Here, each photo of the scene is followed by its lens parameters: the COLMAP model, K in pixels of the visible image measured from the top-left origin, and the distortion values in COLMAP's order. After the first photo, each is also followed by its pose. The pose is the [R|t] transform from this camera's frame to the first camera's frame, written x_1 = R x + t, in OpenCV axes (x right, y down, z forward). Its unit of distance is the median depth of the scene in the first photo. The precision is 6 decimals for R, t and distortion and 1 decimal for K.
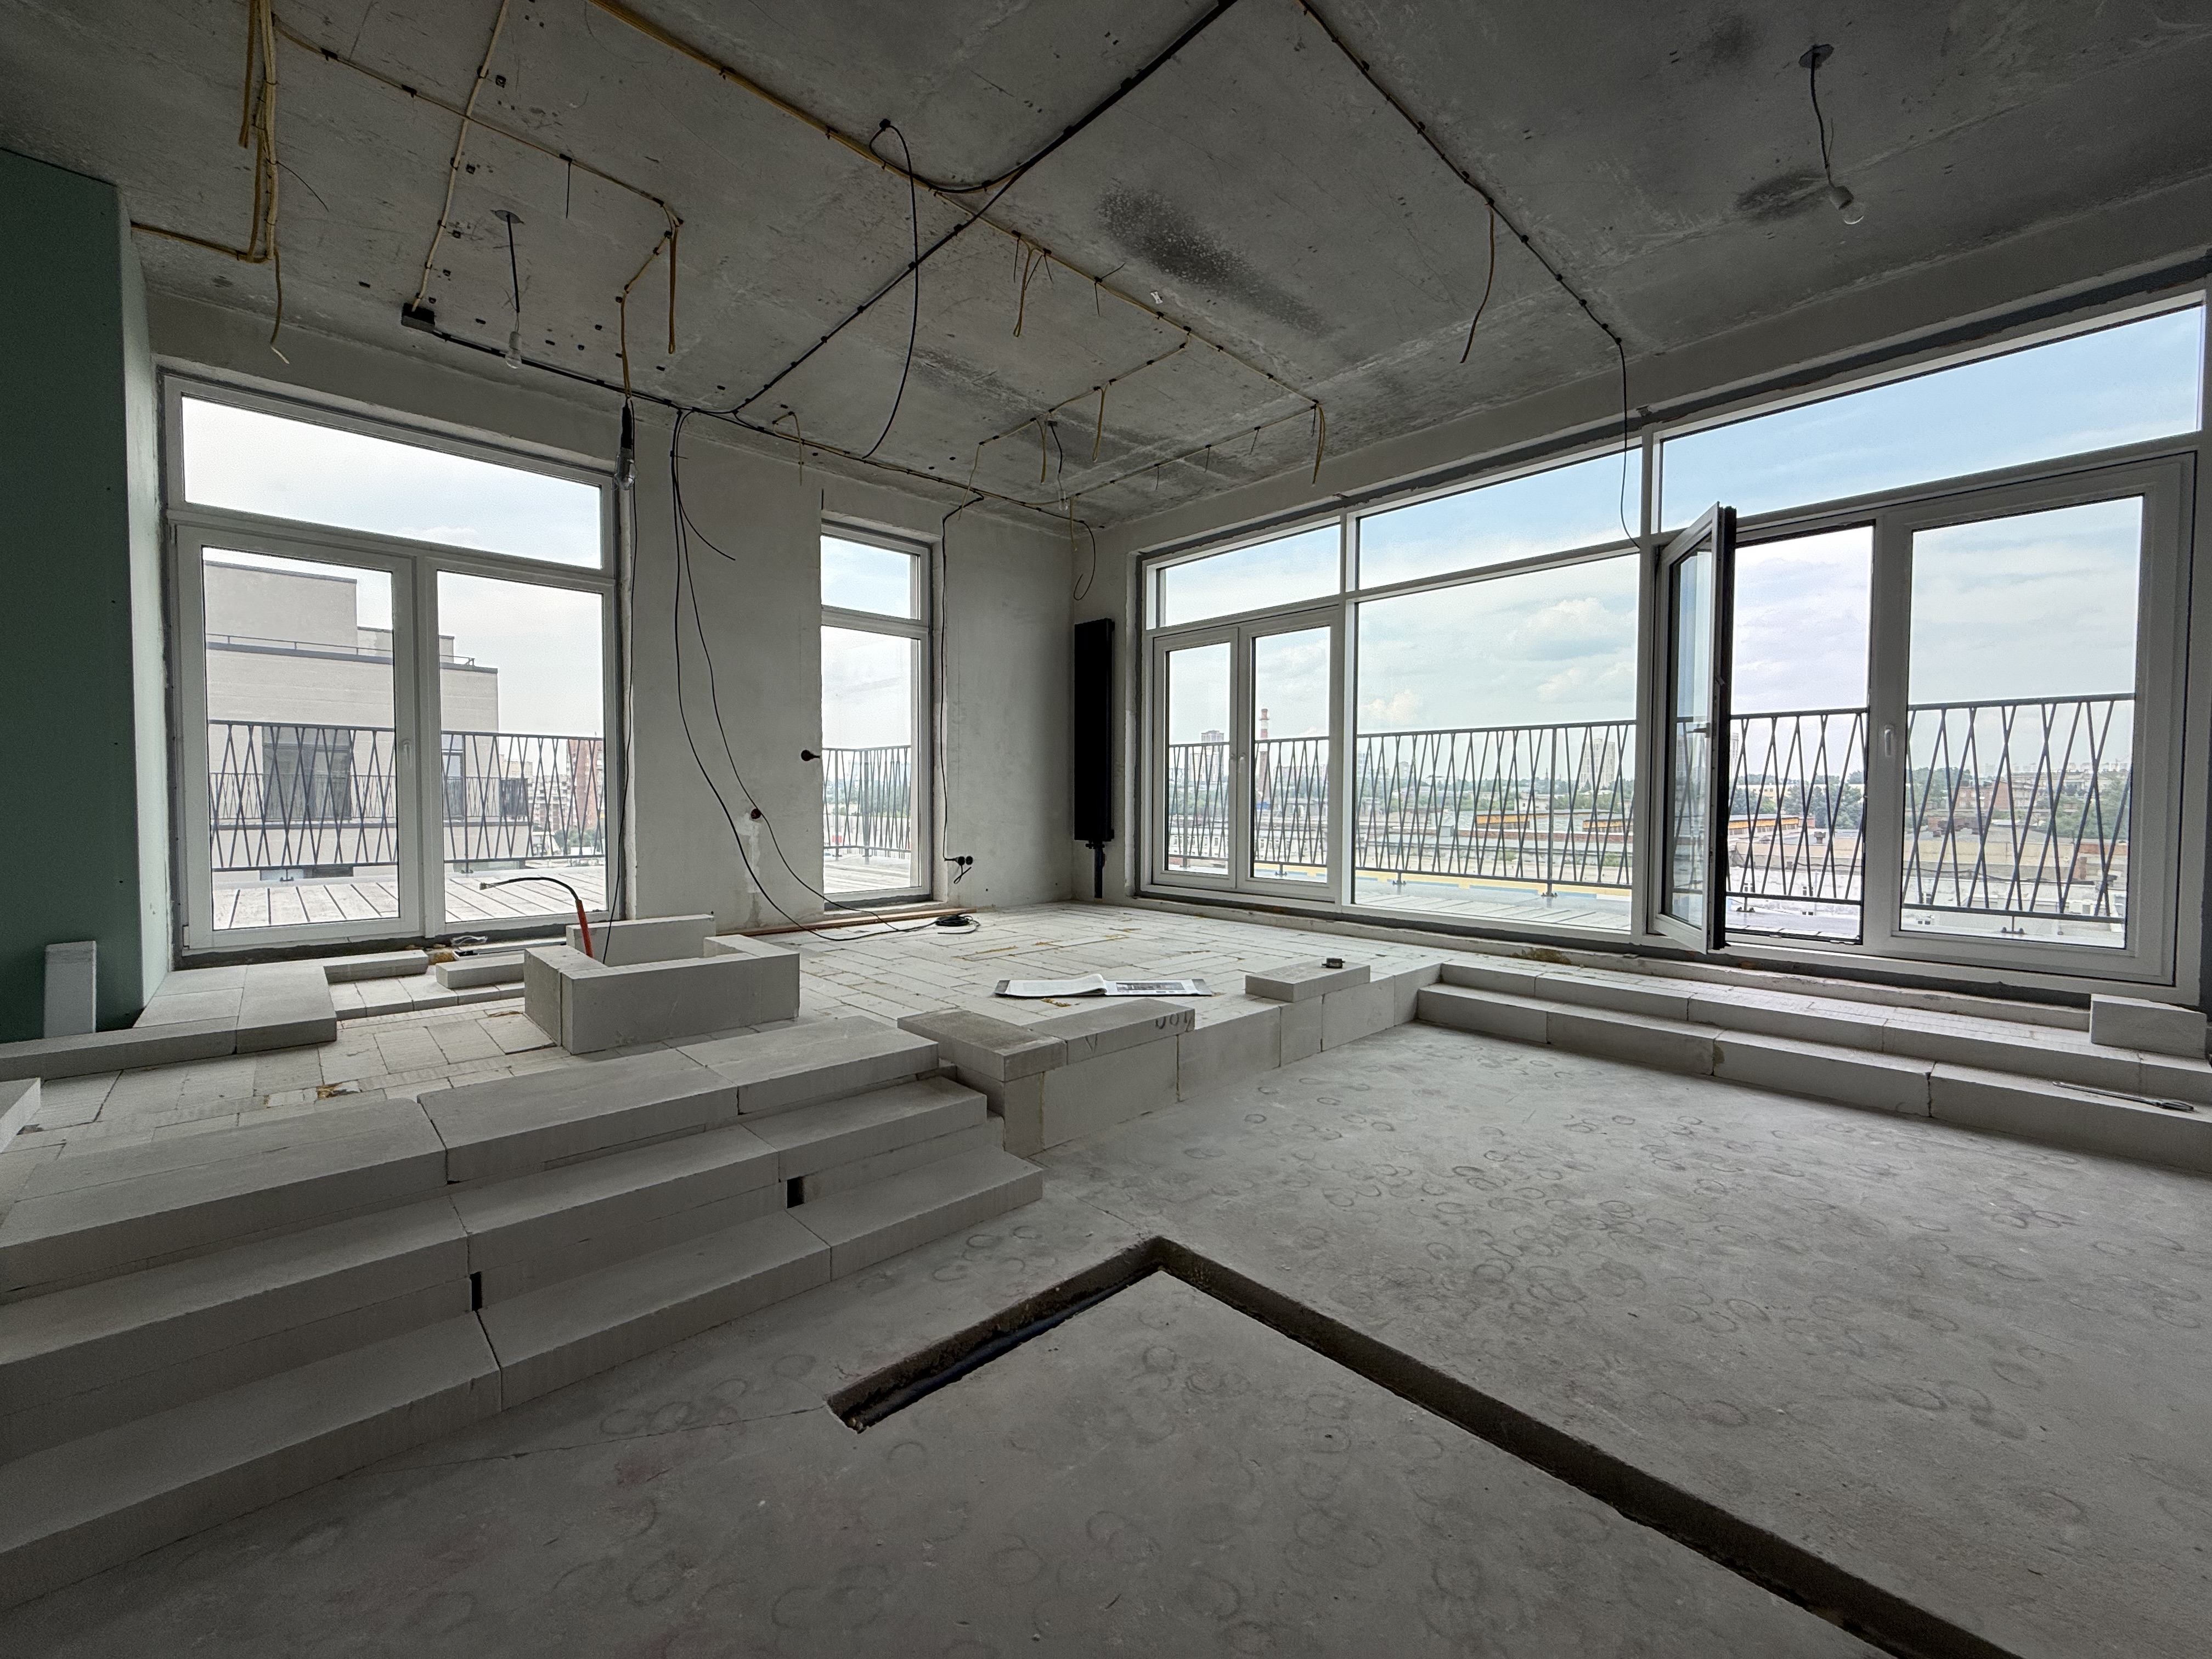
lens RADIAL K [[877.6, 0, 1106.0], [0, 877.6, 829.5], [0, 0, 1]] dist [0.001110, 0.000064]
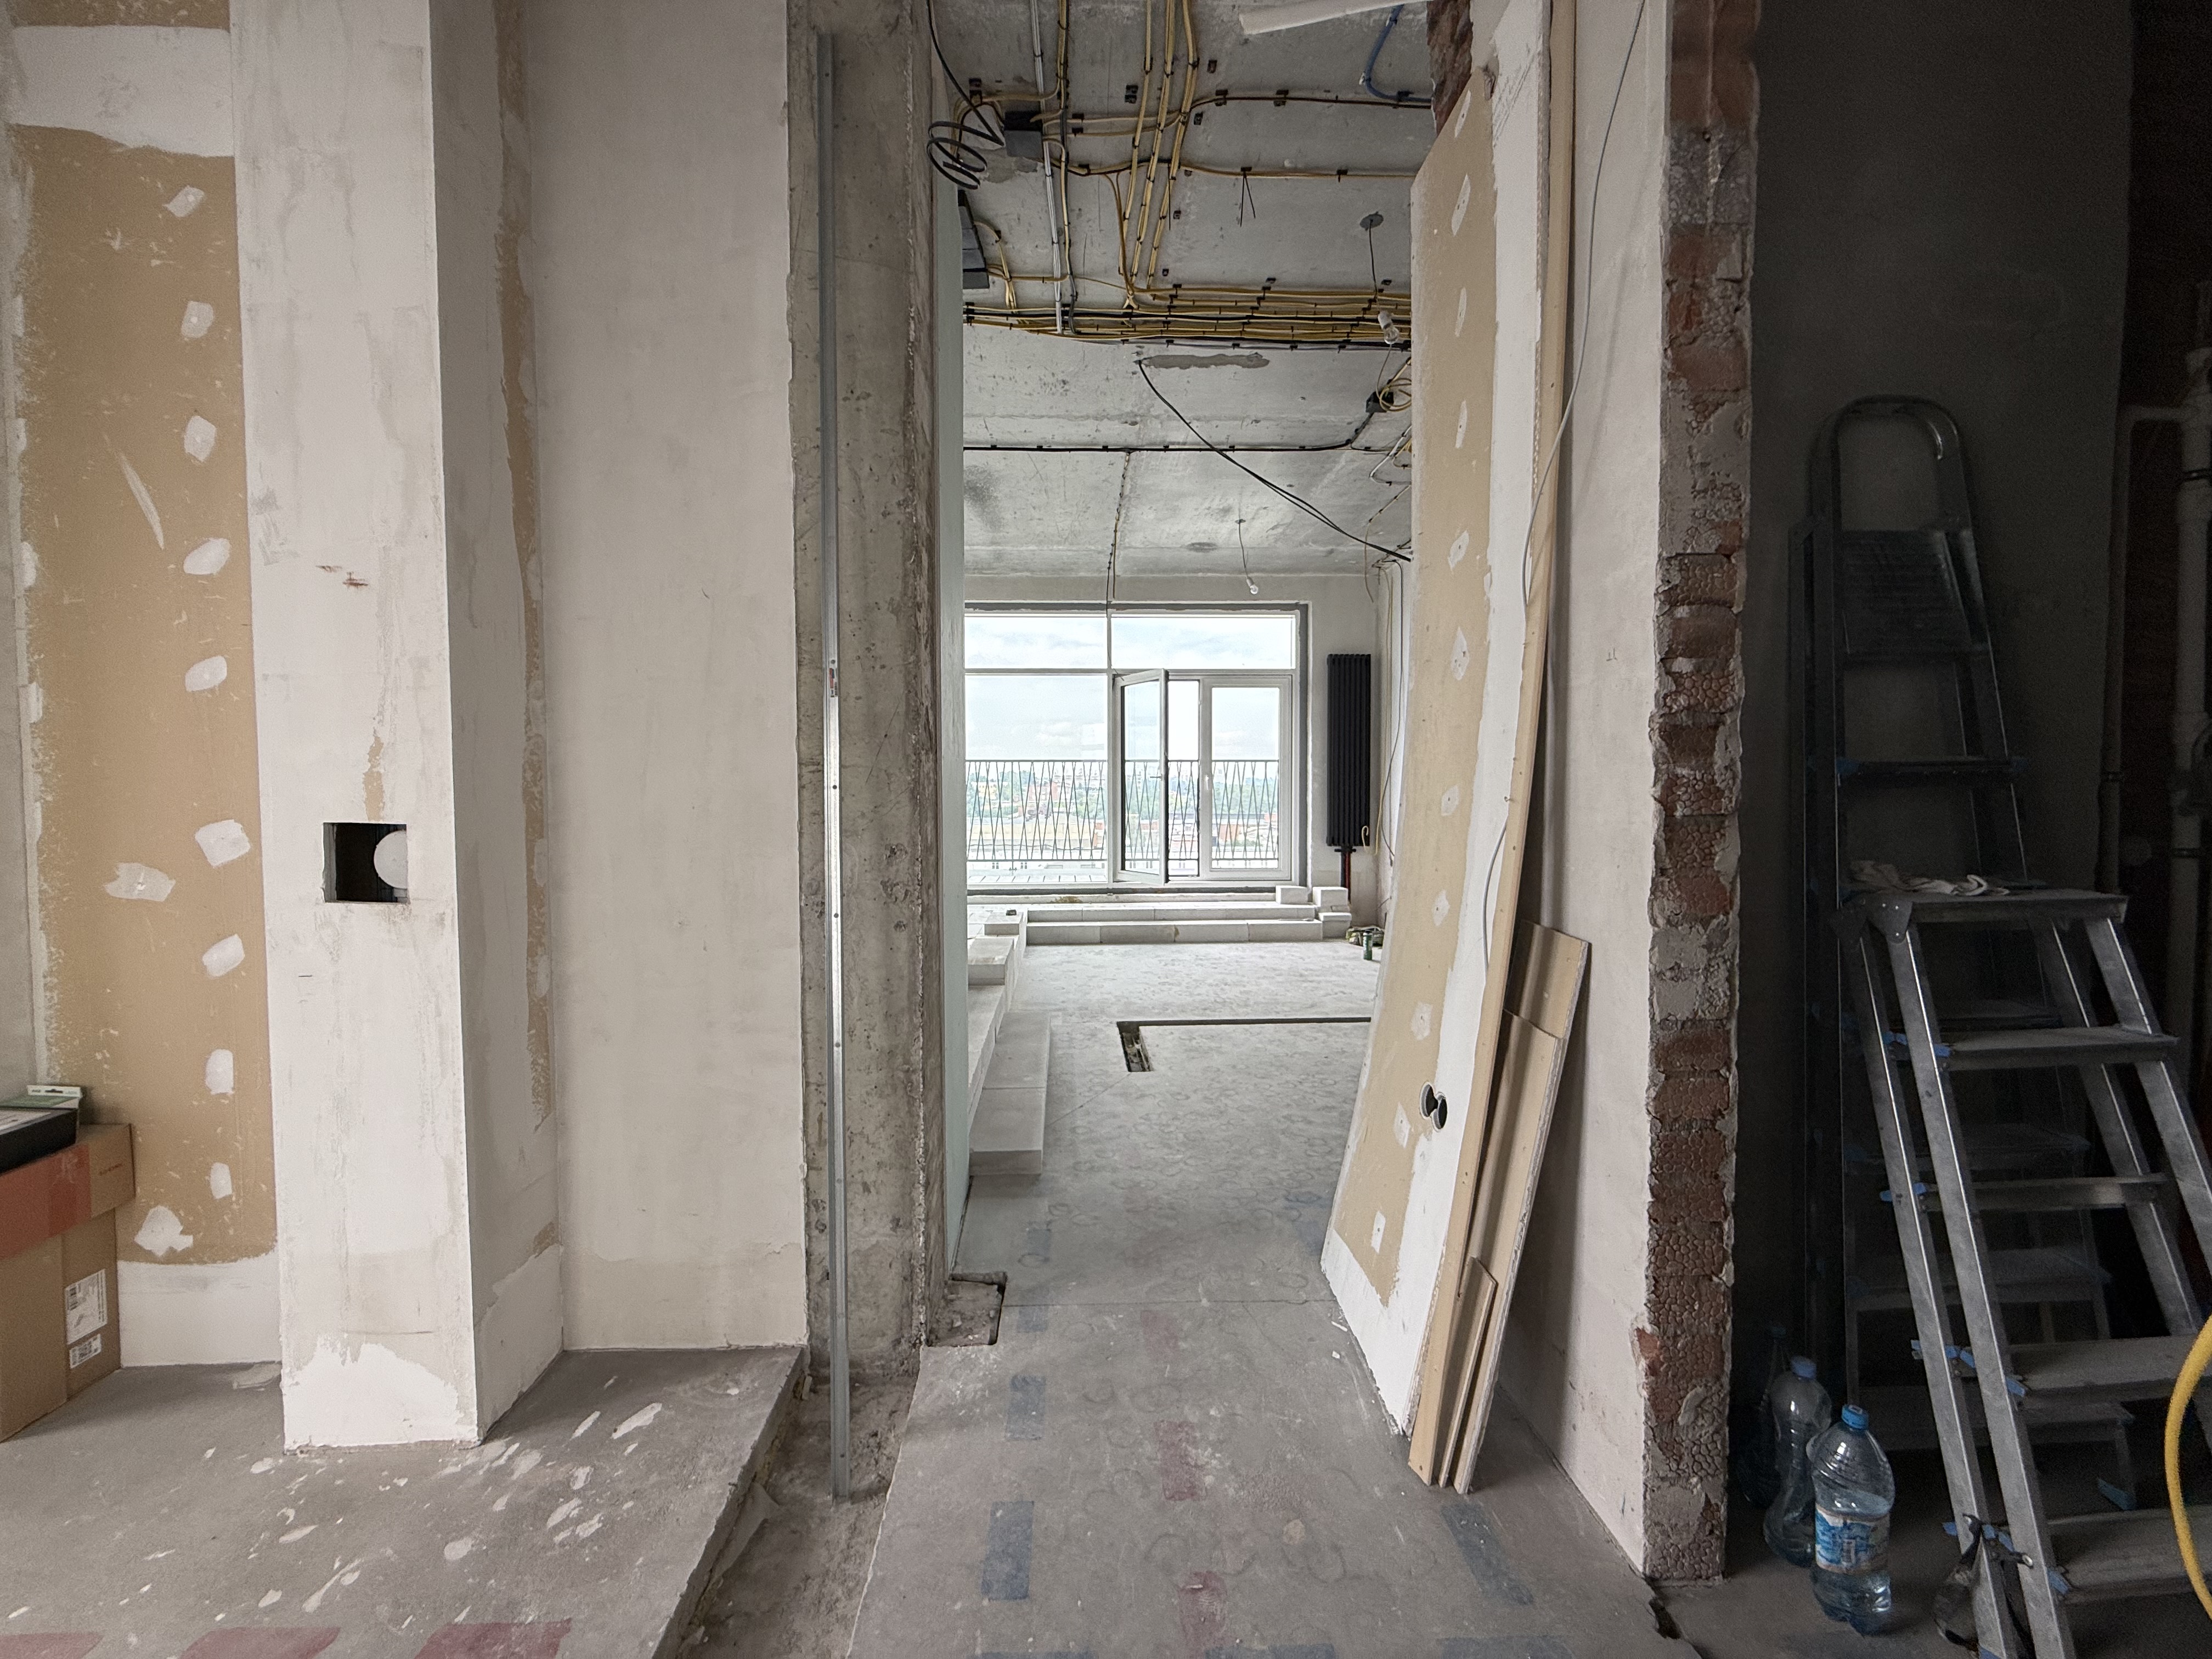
lens RADIAL K [[881.7, 0, 1100.9], [0, 881.7, 826.3], [0, 0, 1]] dist [0.001117, -0.000039]
pose [[0.658955, -0.032801, 0.751467, -1.214811], [0.032915, 0.999349, 0.014758, -0.041506], [-0.751462, 0.015009, 0.659606, -0.320017]]
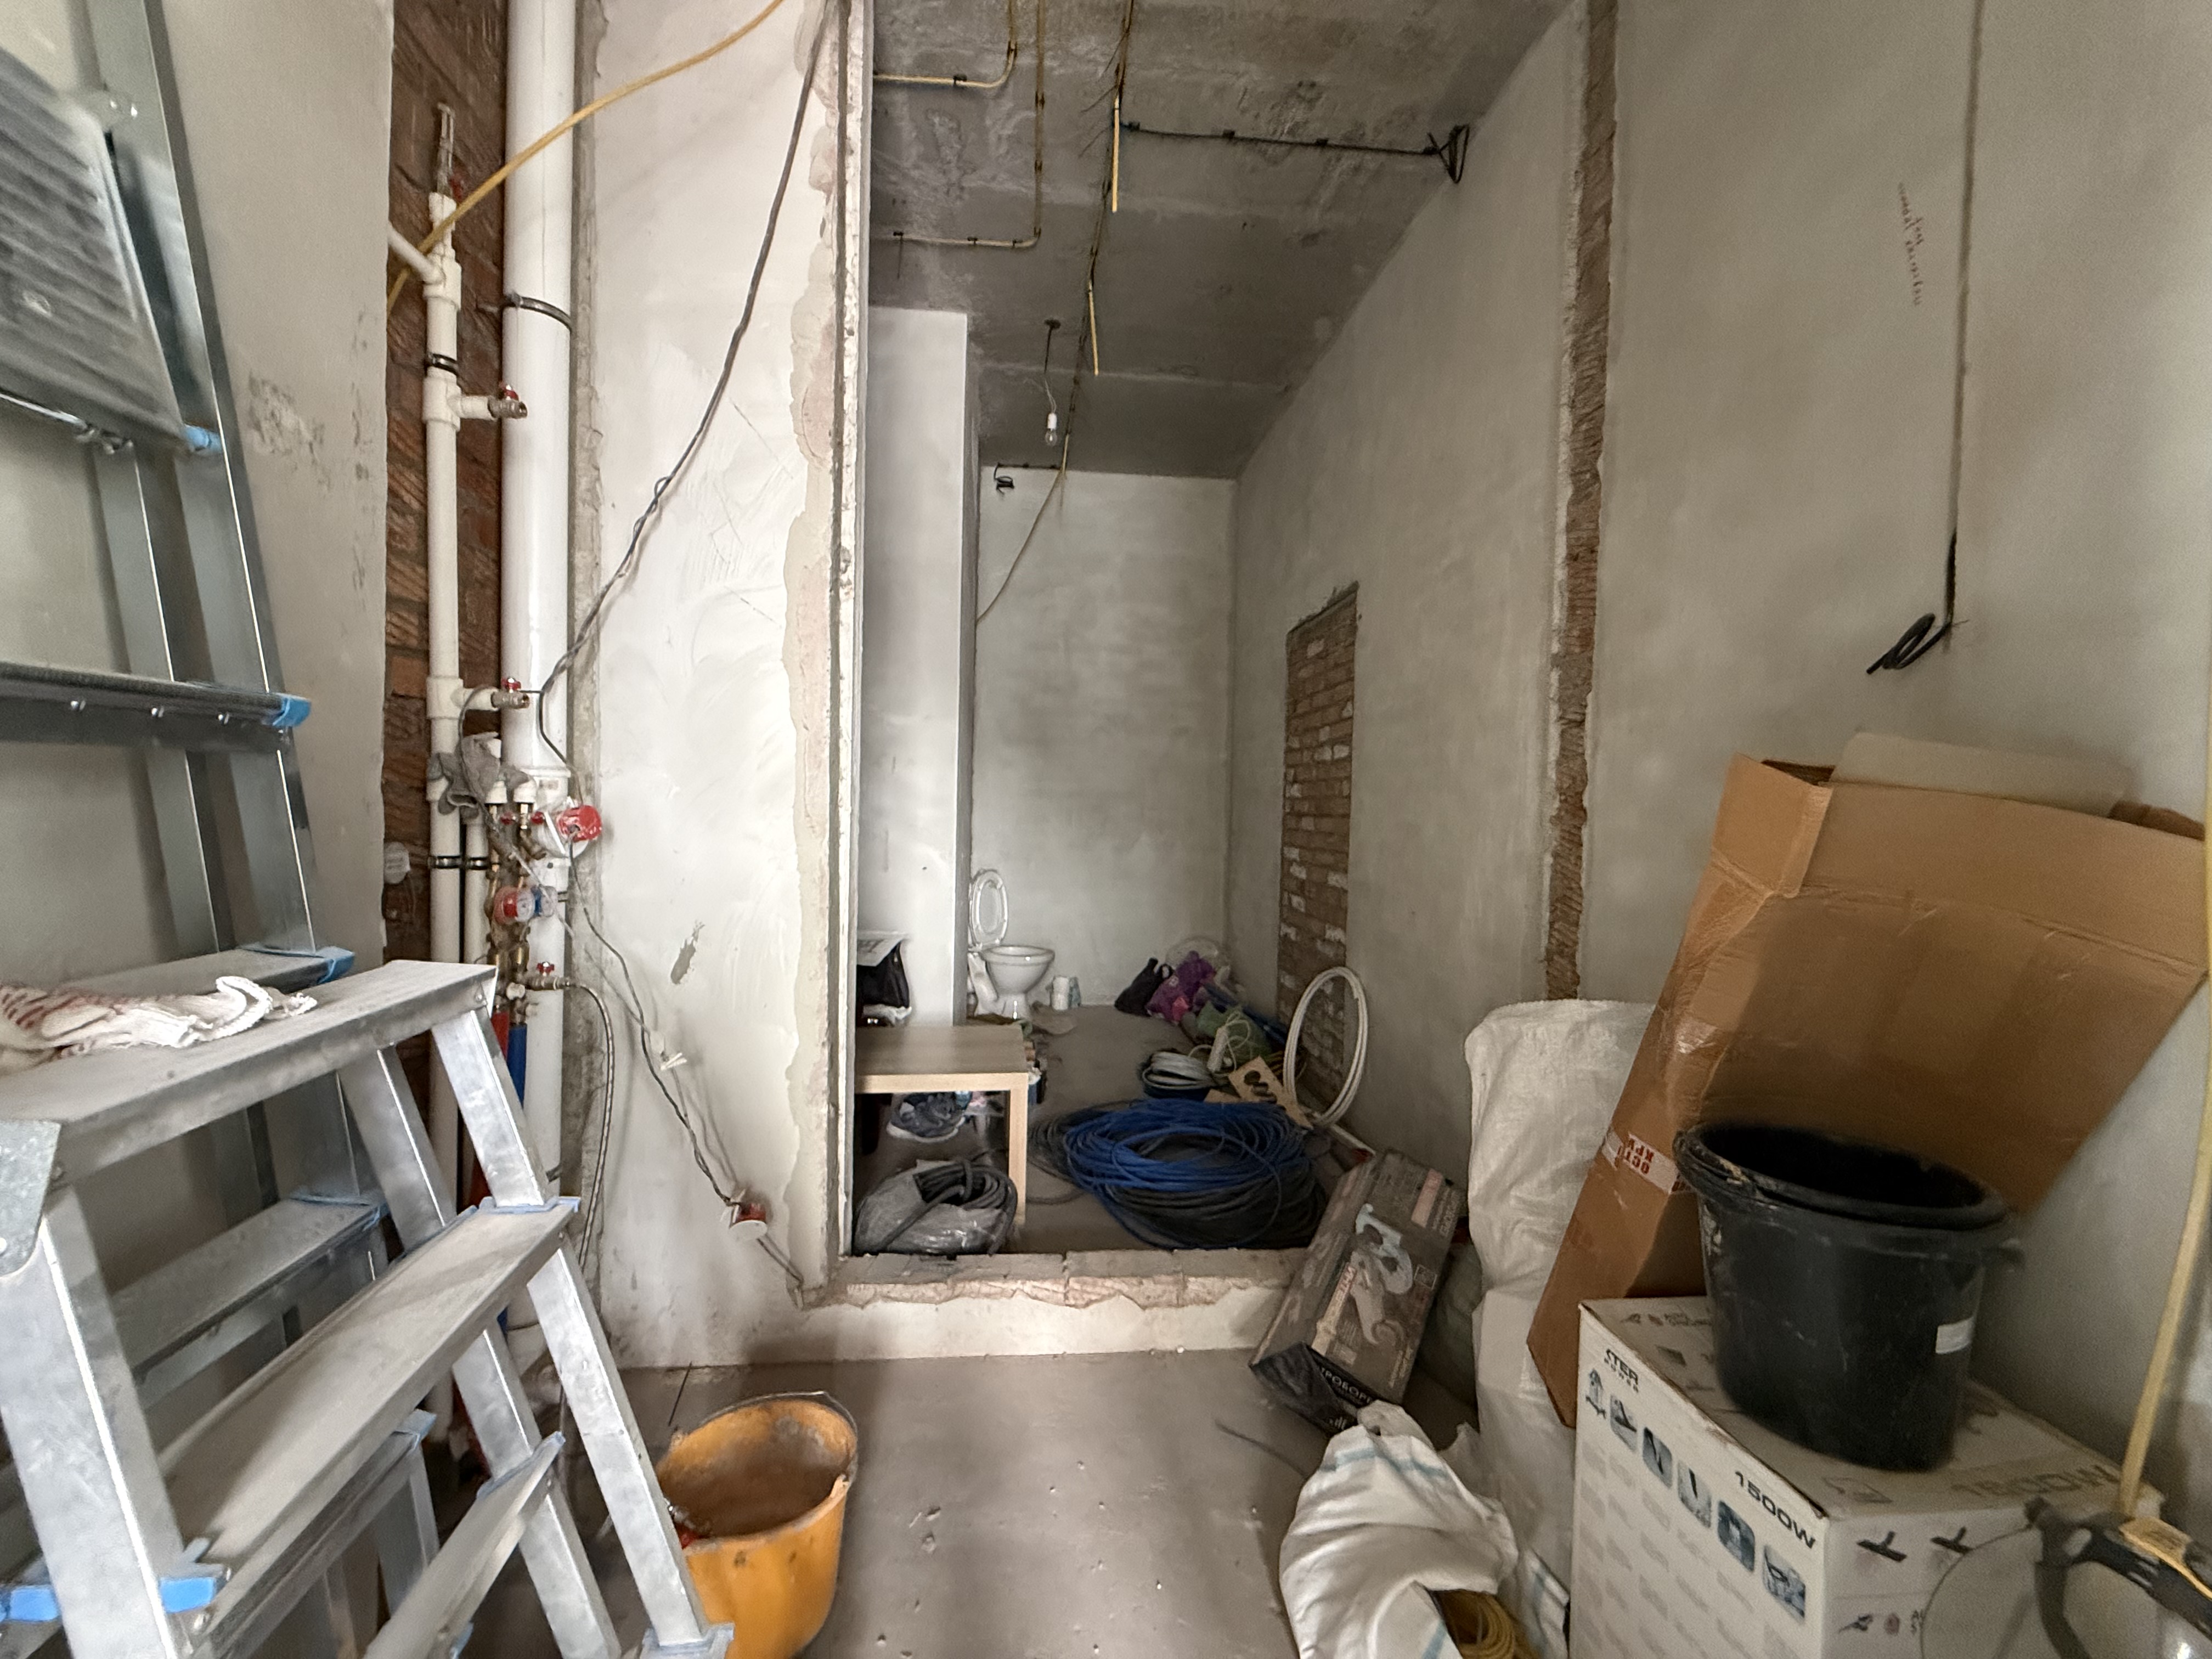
lens RADIAL K [[885.1, 0, 1087.8], [0, 885.1, 823.0], [0, 0, 1]] dist [-0.001297, -0.000363]
pose [[-0.782550, -0.035415, 0.621579, -0.771601], [-0.002584, 0.998557, 0.053641, -0.034987], [-0.622582, 0.040371, -0.781512, -0.328724]]
